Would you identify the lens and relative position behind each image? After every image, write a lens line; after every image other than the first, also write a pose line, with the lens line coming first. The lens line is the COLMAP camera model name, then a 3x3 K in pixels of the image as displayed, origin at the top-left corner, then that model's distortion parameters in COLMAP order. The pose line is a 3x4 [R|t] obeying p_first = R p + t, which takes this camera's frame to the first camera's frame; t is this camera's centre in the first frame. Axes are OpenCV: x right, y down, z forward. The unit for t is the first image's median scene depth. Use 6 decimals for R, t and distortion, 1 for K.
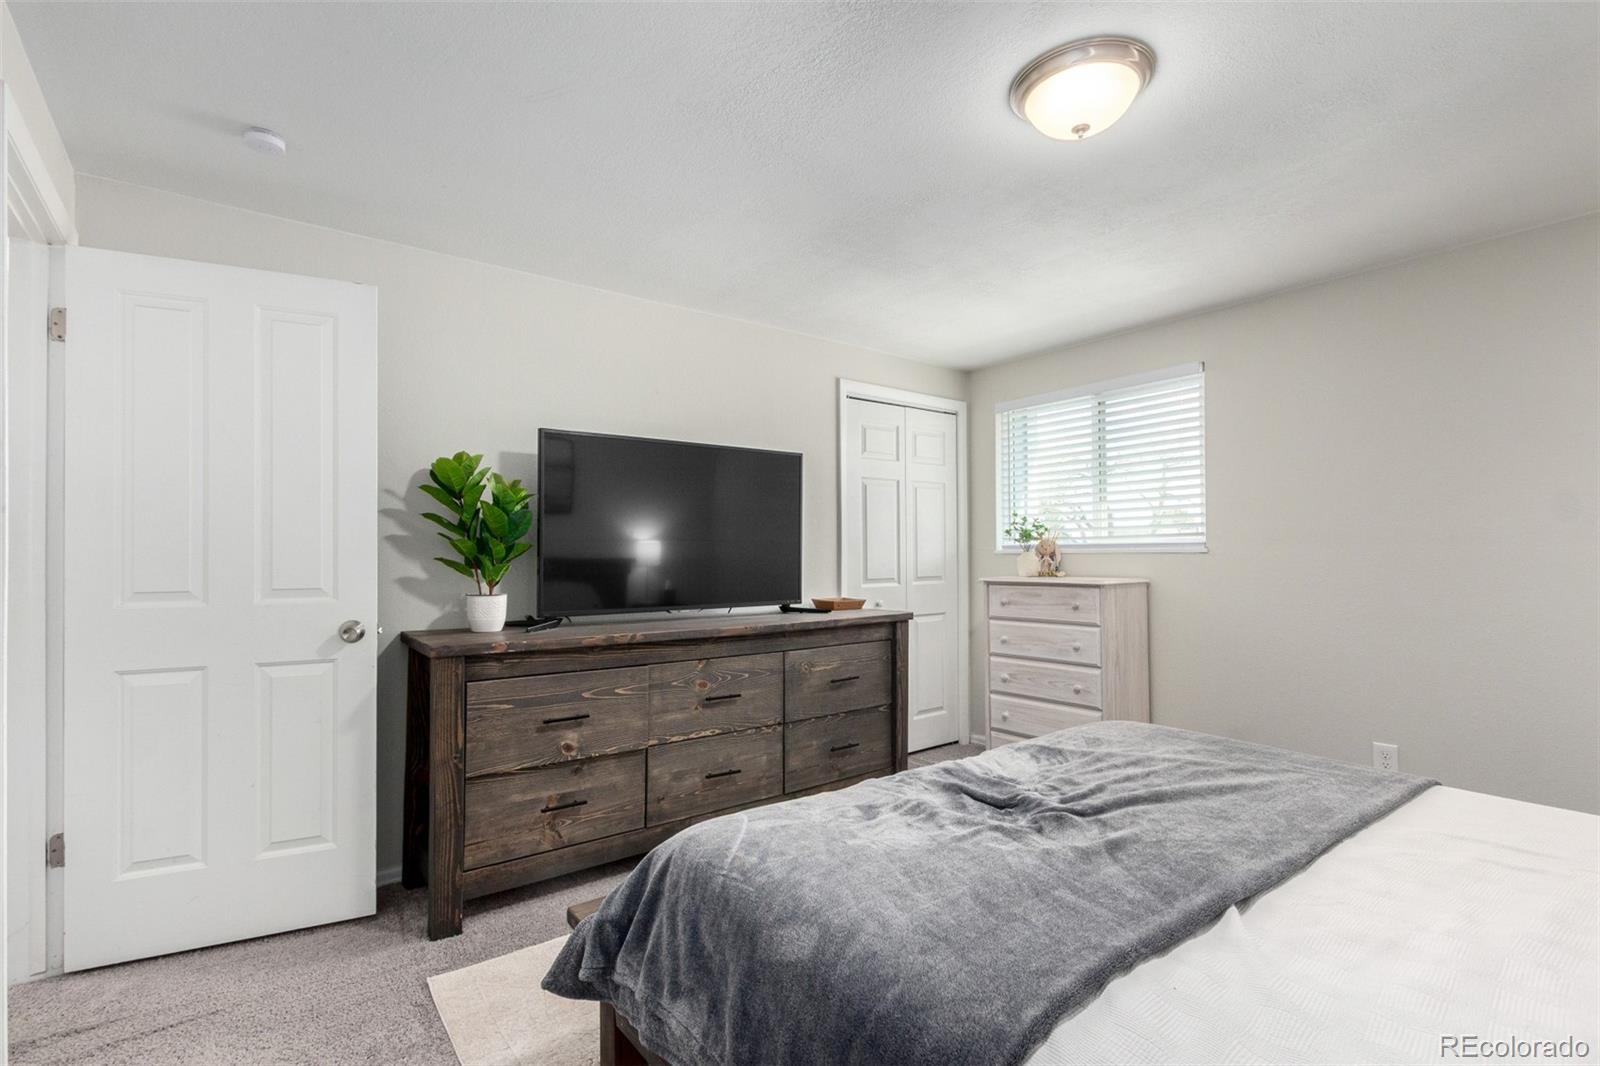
lens RADIAL K [[739.0, 0, 797.3], [0, 739.0, 533.3], [0, 0, 1]] dist [-0.000592, -0.000975]
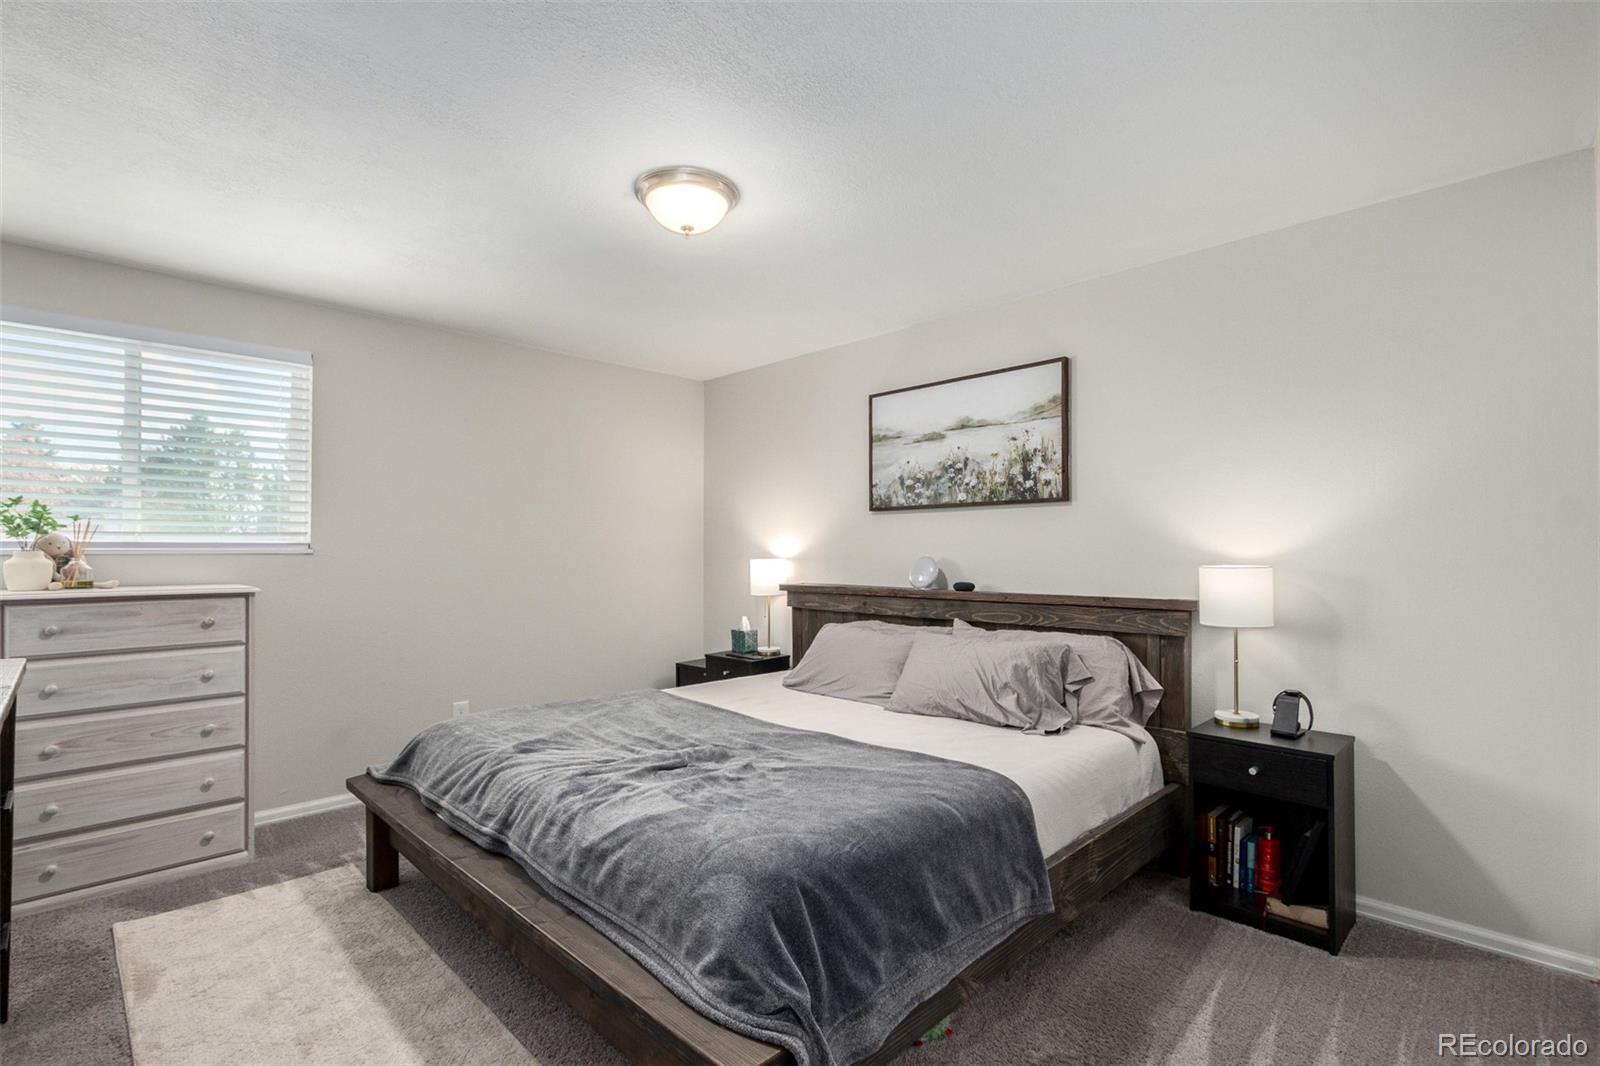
lens RADIAL K [[739.0, 0, 795.4], [0, 739.0, 543.2], [0, 0, 1]] dist [-0.000592, -0.000975]
pose [[-0.128863, 0.017142, 0.991514, -0.350956], [-0.025248, 0.999470, -0.020561, 0.012223], [-0.991341, -0.027683, -0.128362, 0.371848]]
